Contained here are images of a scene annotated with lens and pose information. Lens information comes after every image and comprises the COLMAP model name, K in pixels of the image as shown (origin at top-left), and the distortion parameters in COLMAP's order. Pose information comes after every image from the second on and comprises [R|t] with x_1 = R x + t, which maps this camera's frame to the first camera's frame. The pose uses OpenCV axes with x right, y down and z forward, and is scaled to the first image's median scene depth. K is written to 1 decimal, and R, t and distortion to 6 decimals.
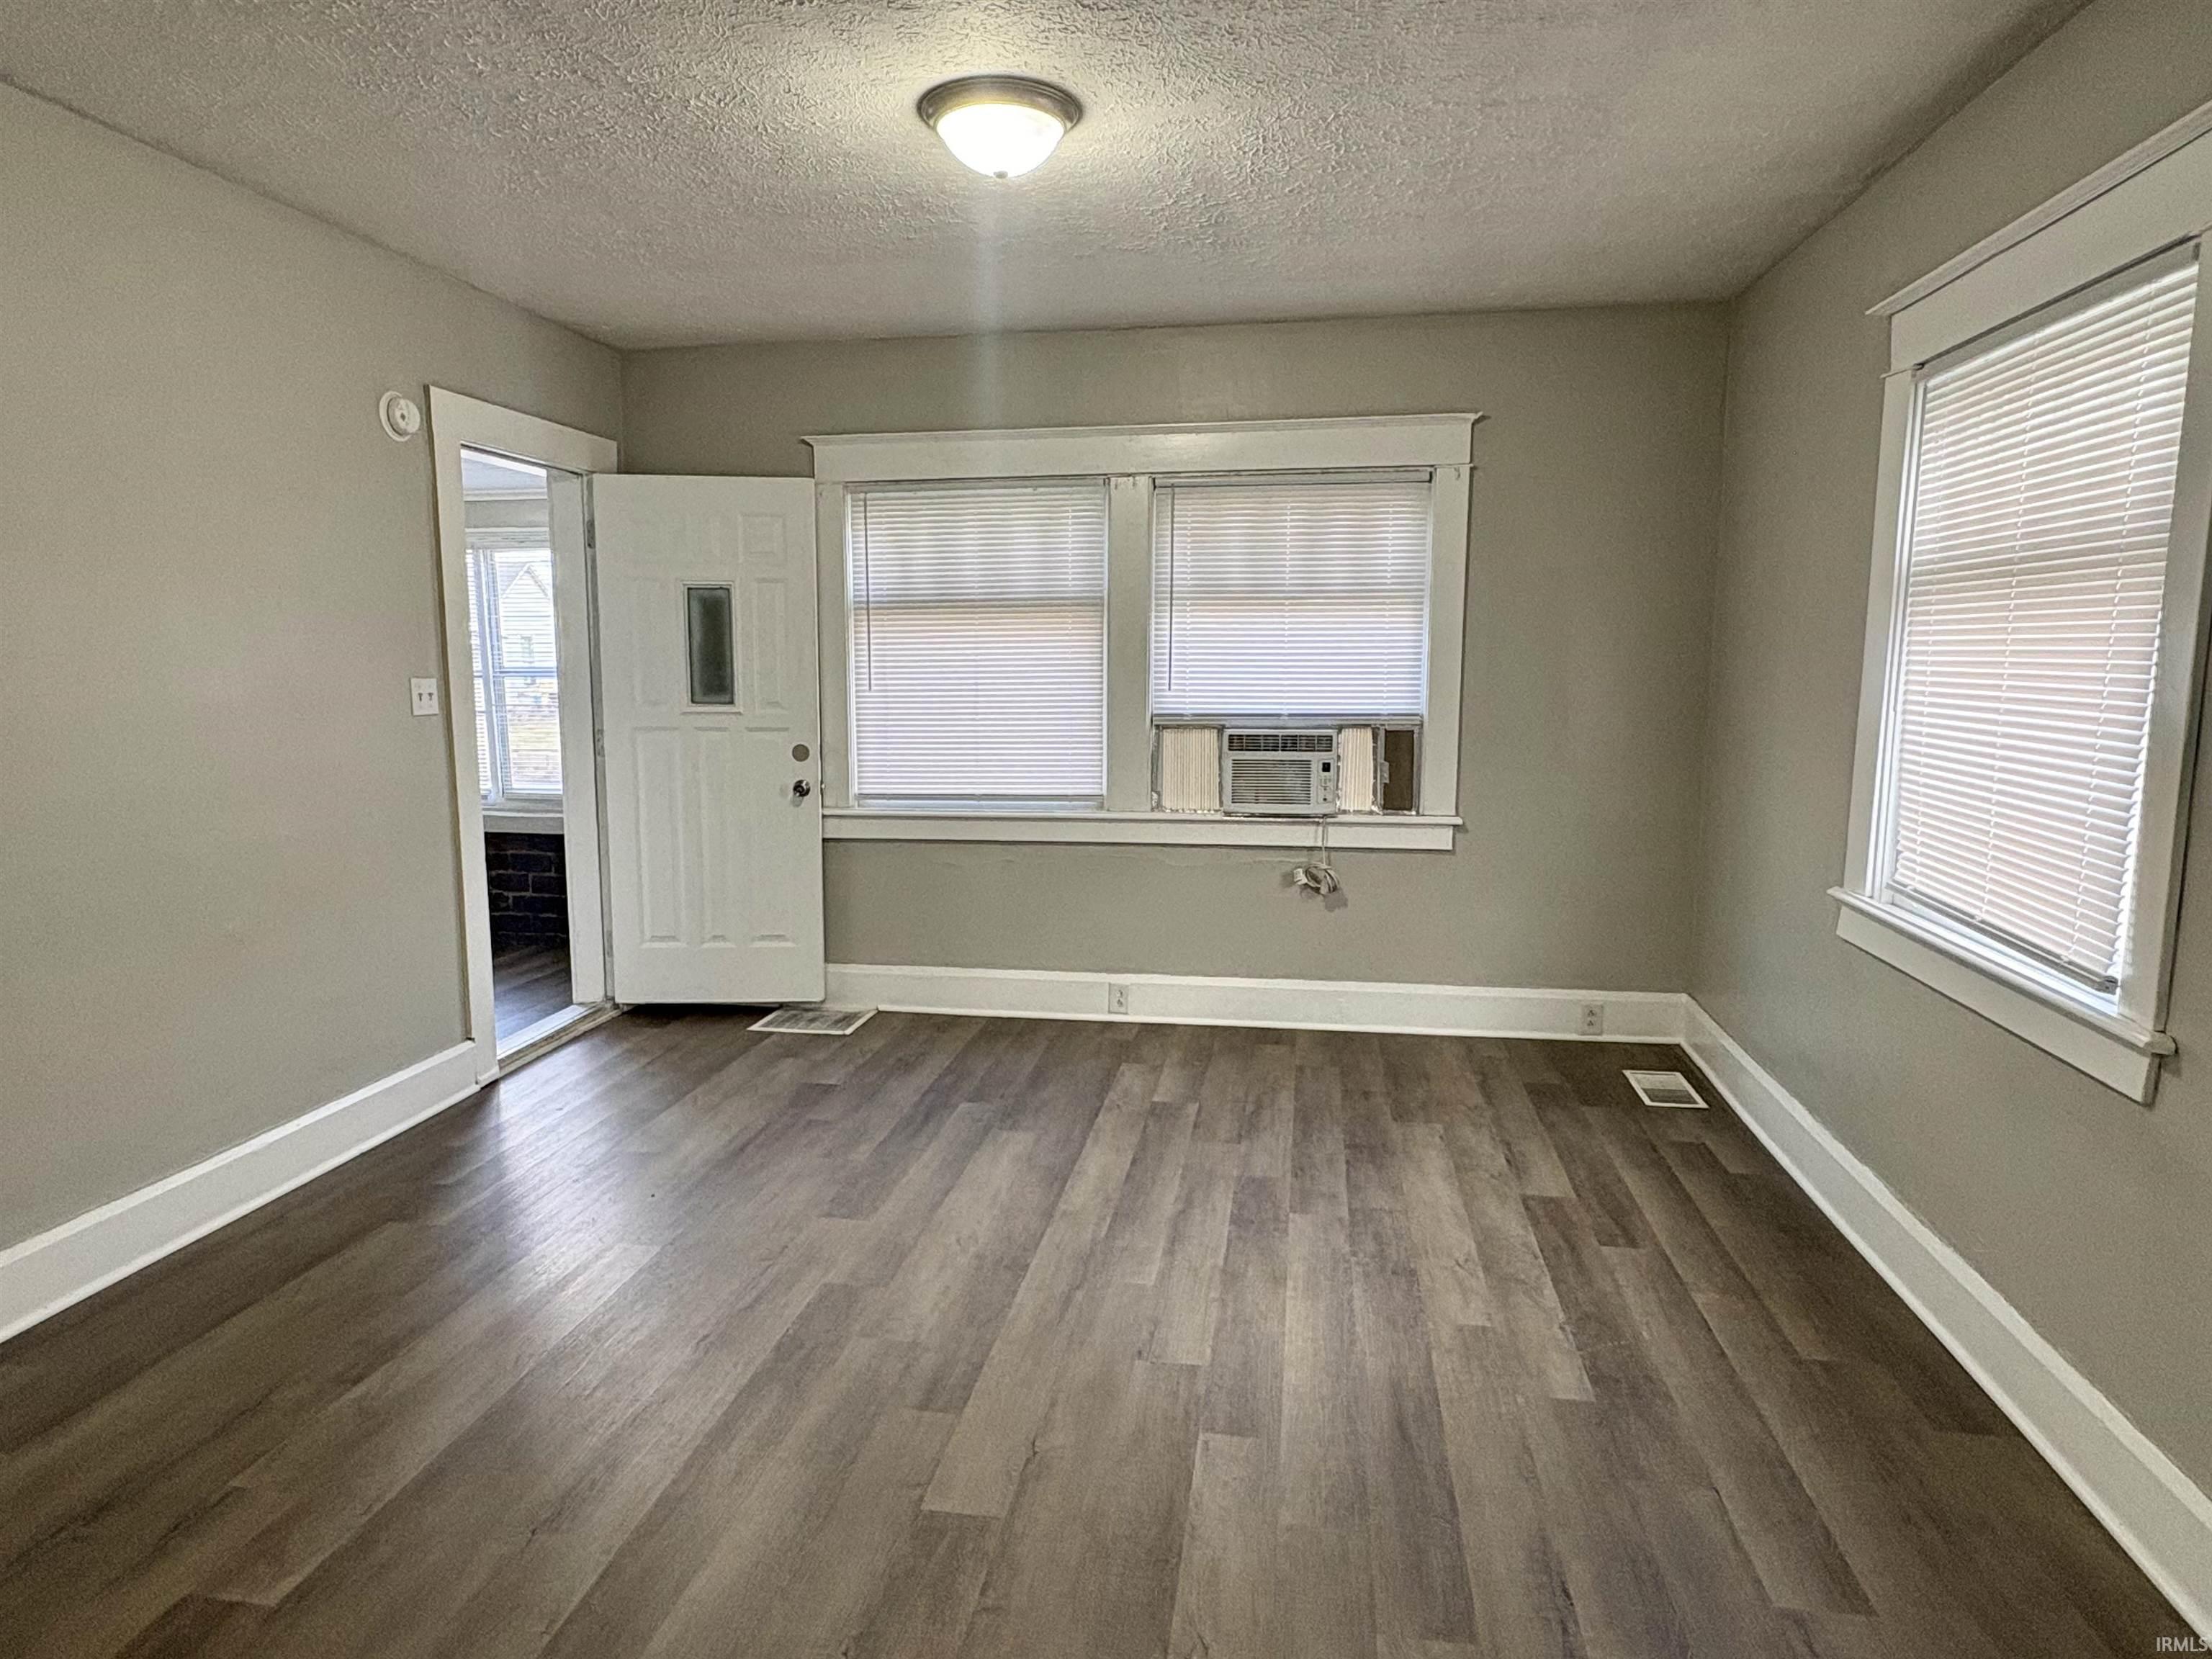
lens RADIAL K [[1312.9, 0, 1117.5], [0, 1312.9, 839.7], [0, 0, 1]] dist [-0.001047, -0.000325]
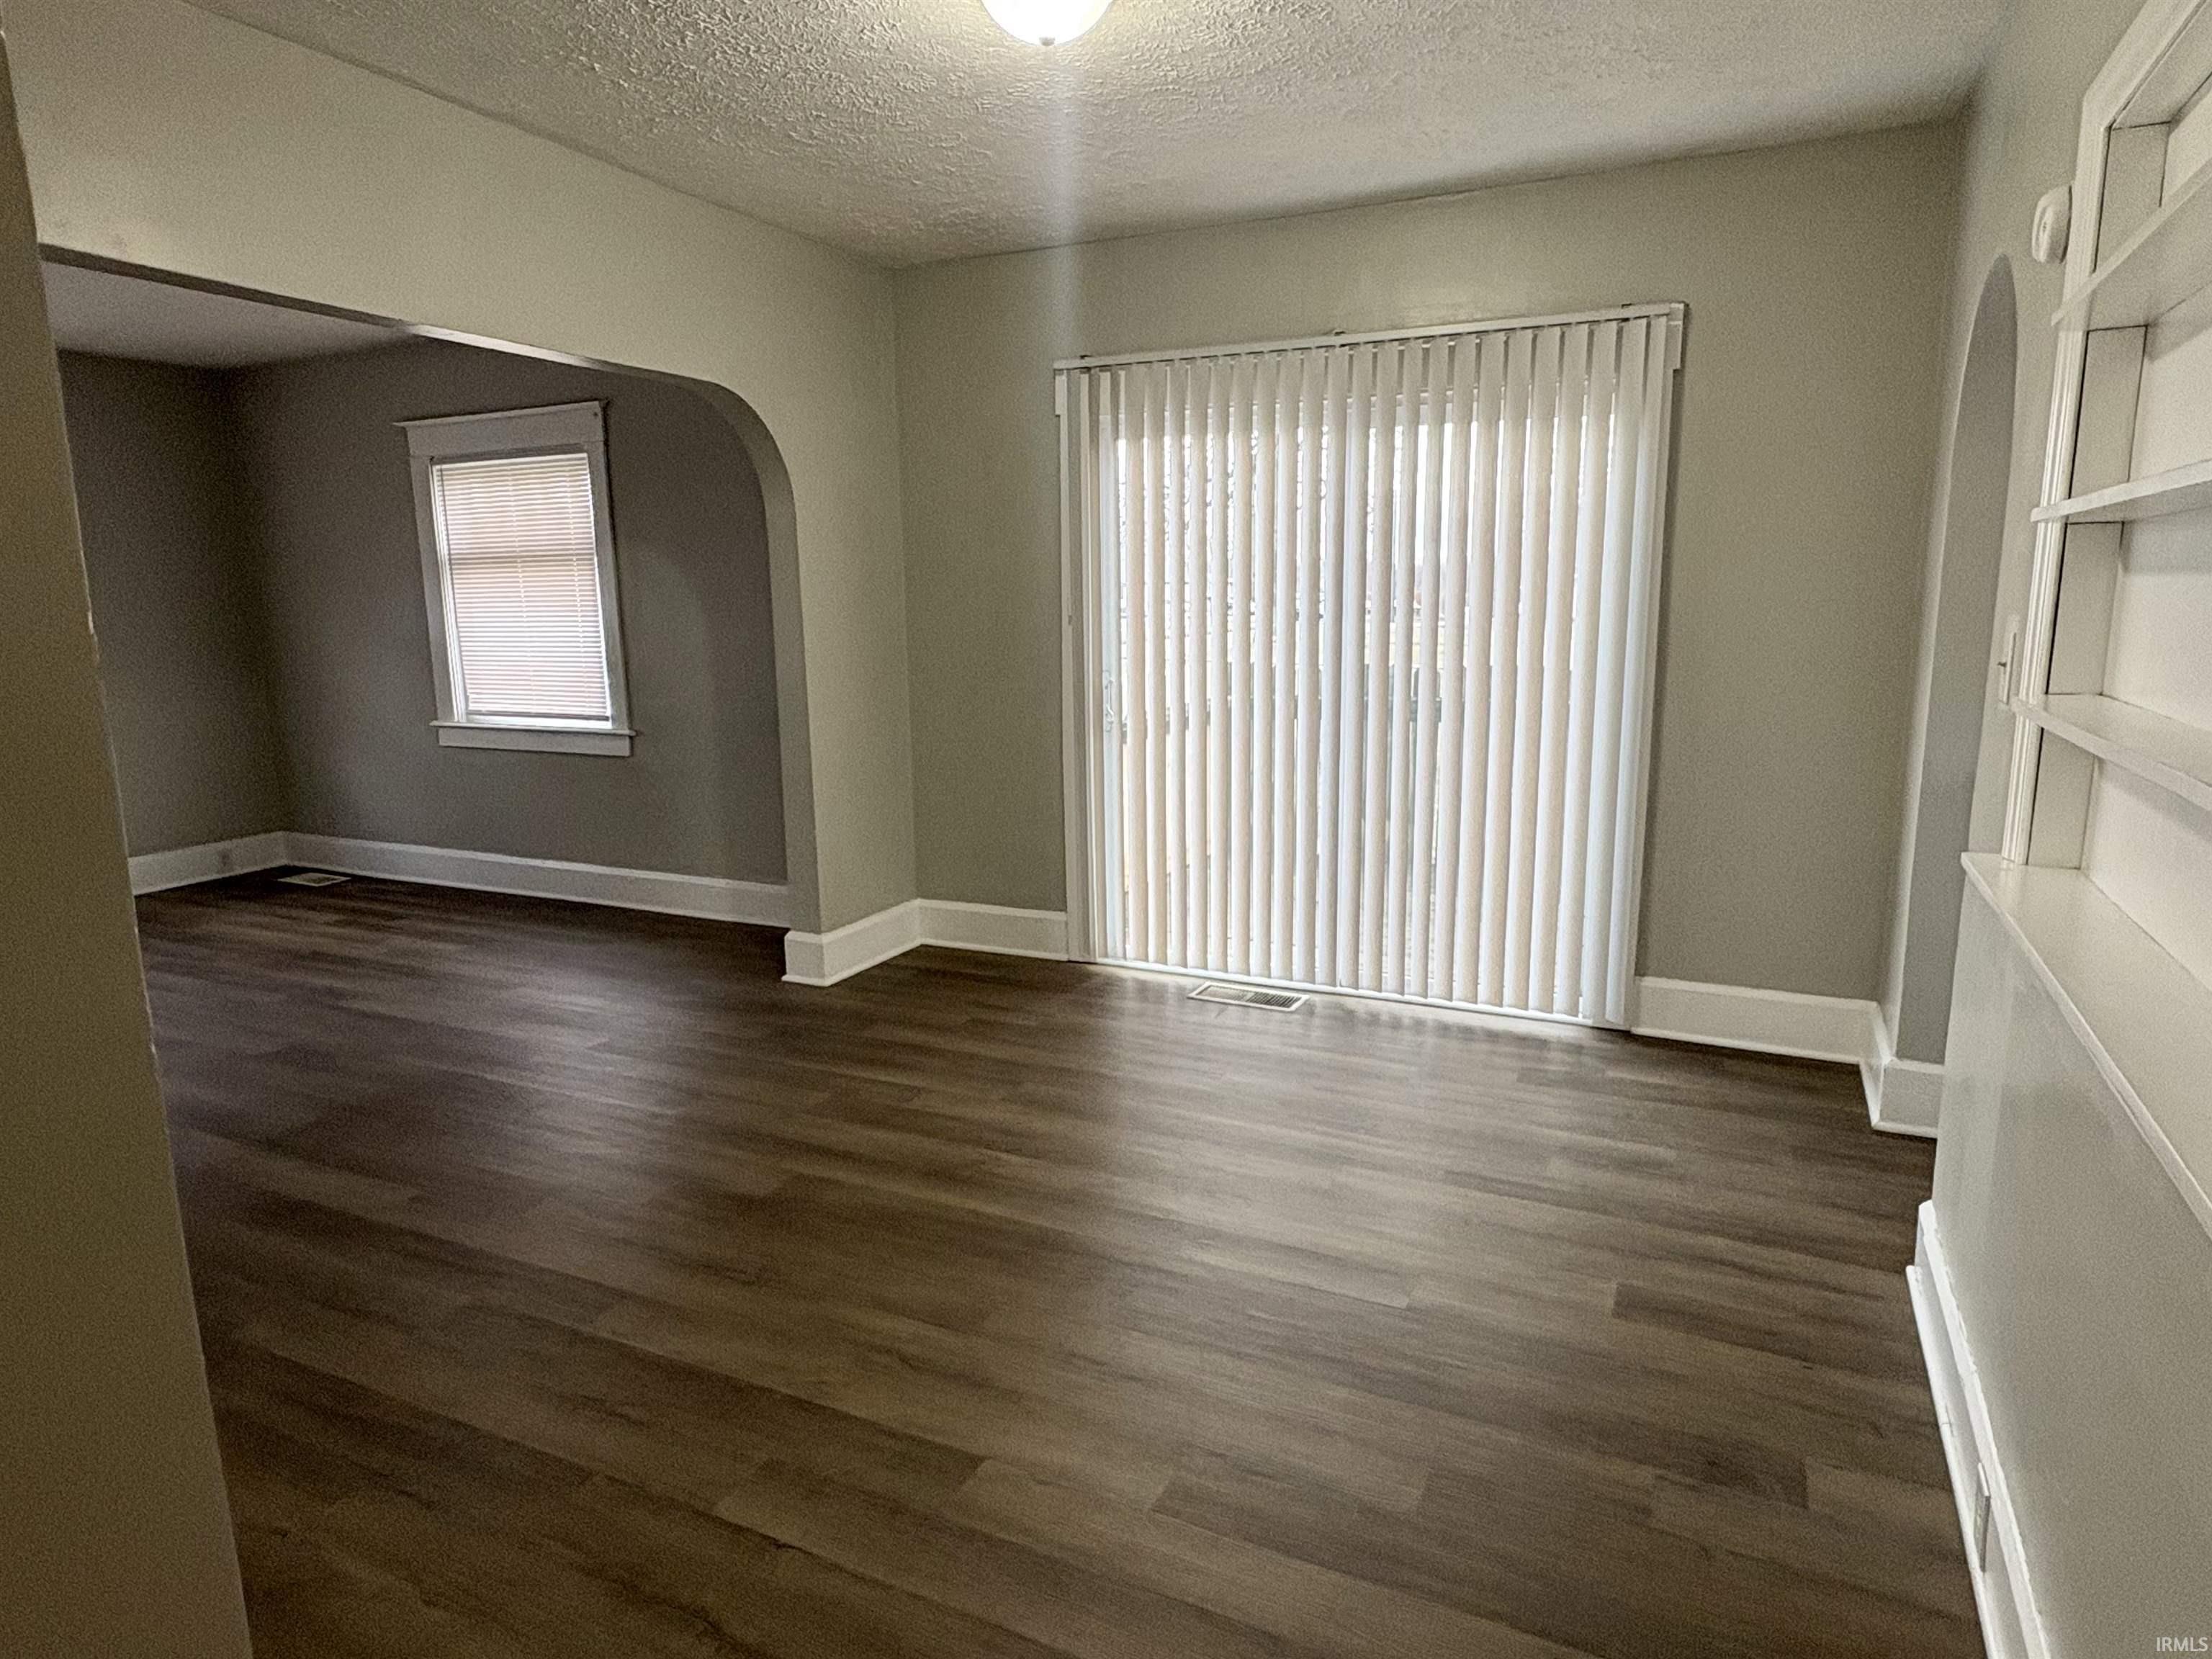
lens RADIAL K [[1312.9, 0, 1109.4], [0, 1312.9, 840.4], [0, 0, 1]] dist [-0.001047, -0.000325]
pose [[0.296923, -0.191494, 0.935503, -1.279453], [0.155633, 0.976291, 0.150447, 0.093003], [-0.942133, 0.100924, 0.319686, -0.684201]]
